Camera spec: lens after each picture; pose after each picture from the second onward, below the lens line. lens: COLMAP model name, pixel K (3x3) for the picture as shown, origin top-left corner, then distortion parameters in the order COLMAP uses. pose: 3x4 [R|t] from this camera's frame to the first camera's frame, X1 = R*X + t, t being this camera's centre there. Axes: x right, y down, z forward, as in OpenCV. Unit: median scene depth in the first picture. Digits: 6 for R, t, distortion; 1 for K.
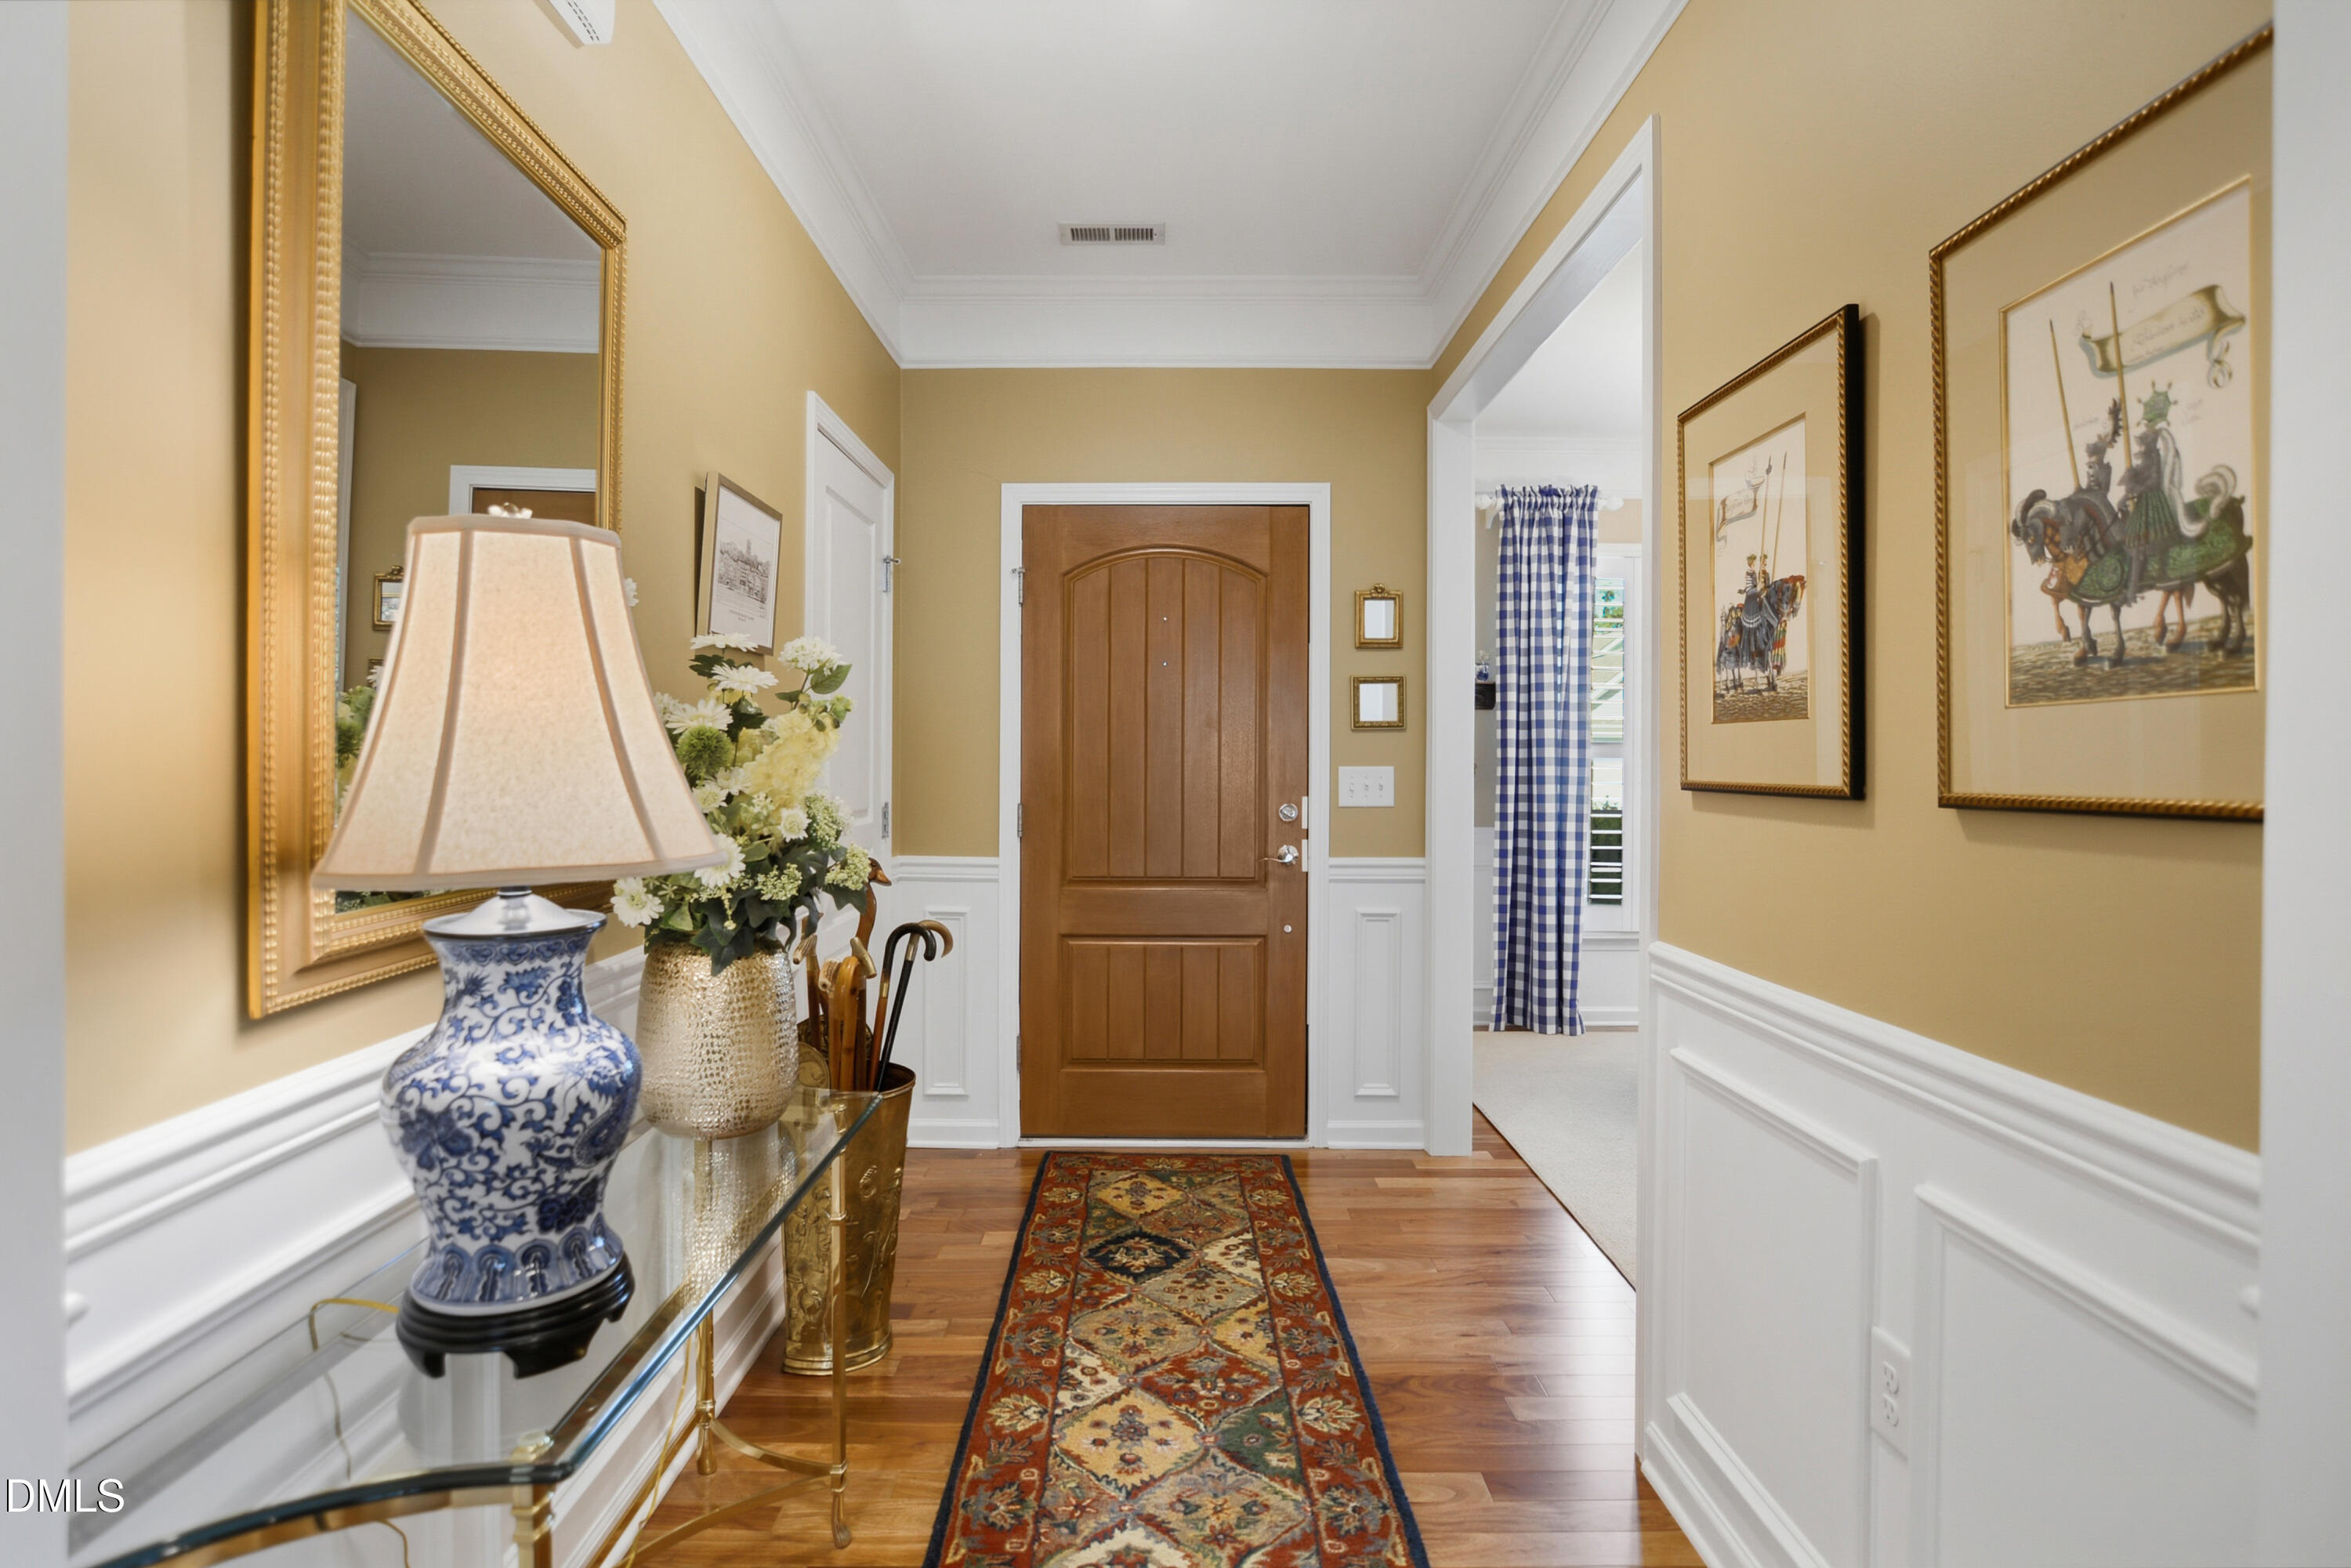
lens RADIAL K [[1159.1, 0, 1160.9], [0, 1159.1, 780.8], [0, 0, 1]] dist [-0.042742, -0.000187]
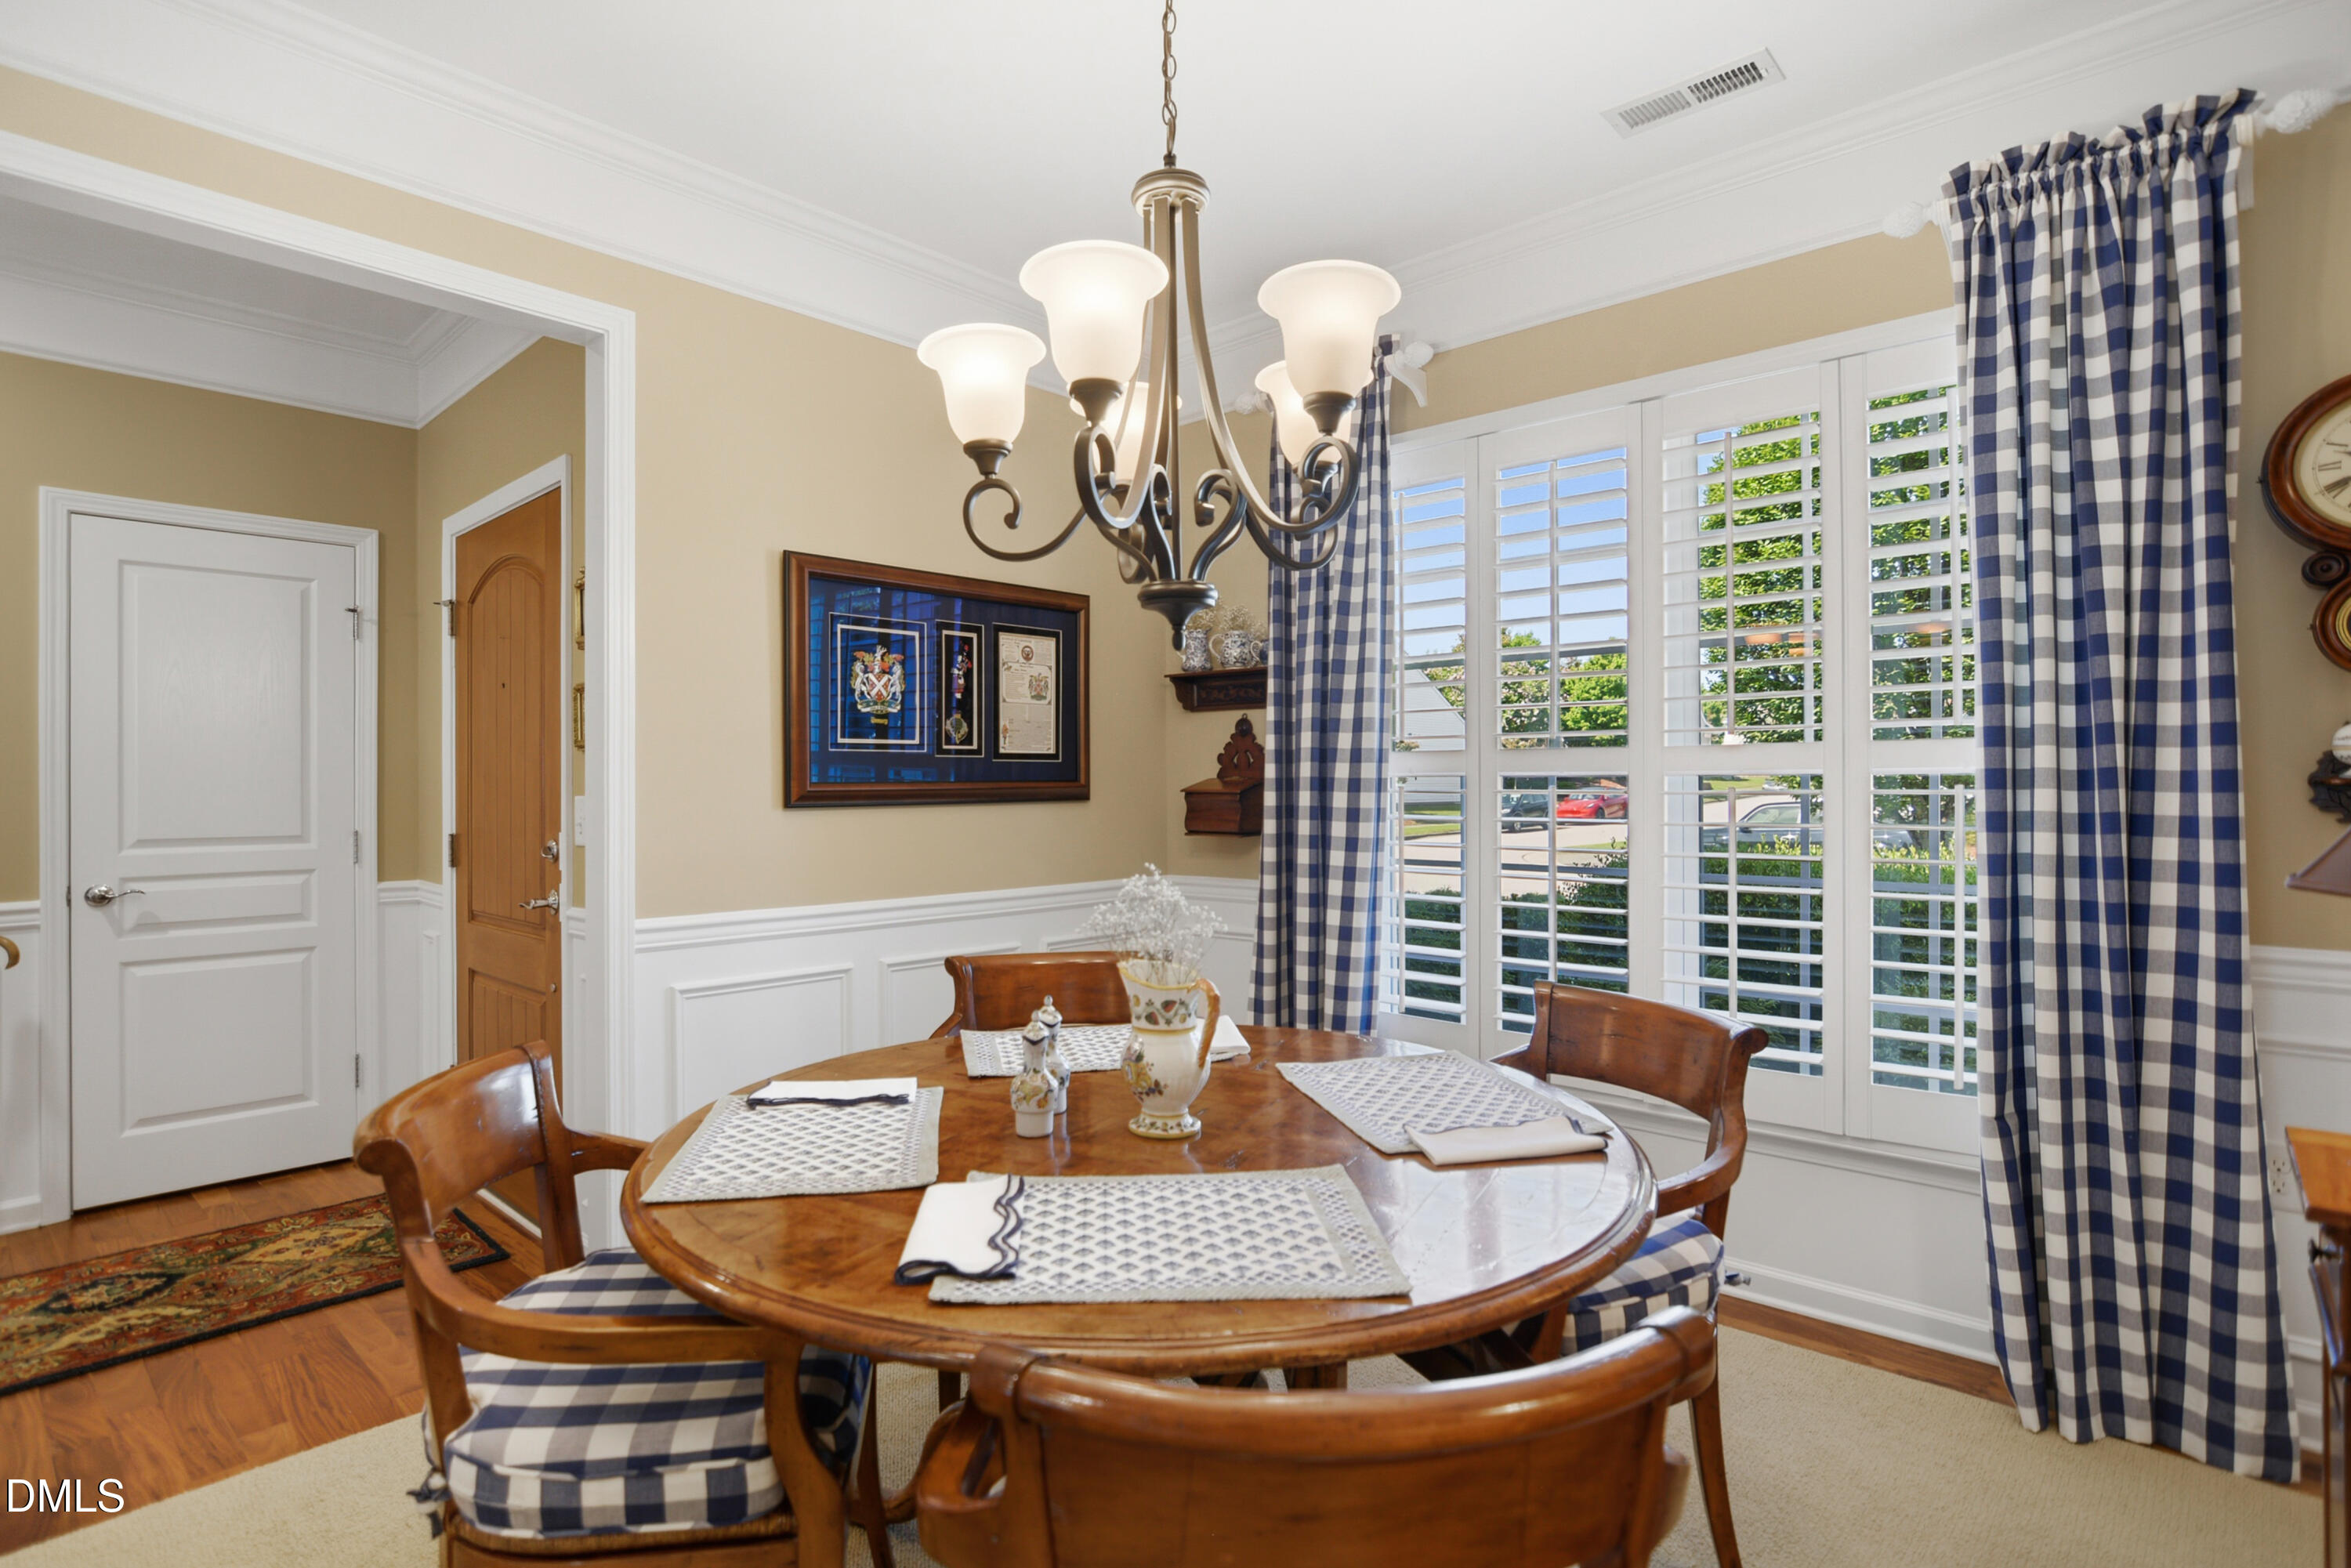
lens RADIAL K [[1187.4, 0, 1169.6], [0, 1187.4, 773.1], [0, 0, 1]] dist [-0.003899, 0.000035]
pose [[0.731940, -0.004373, -0.681355, 0.745078], [-0.000972, 0.999972, -0.007462, -0.017966], [0.681368, 0.006124, 0.731915, 0.479757]]
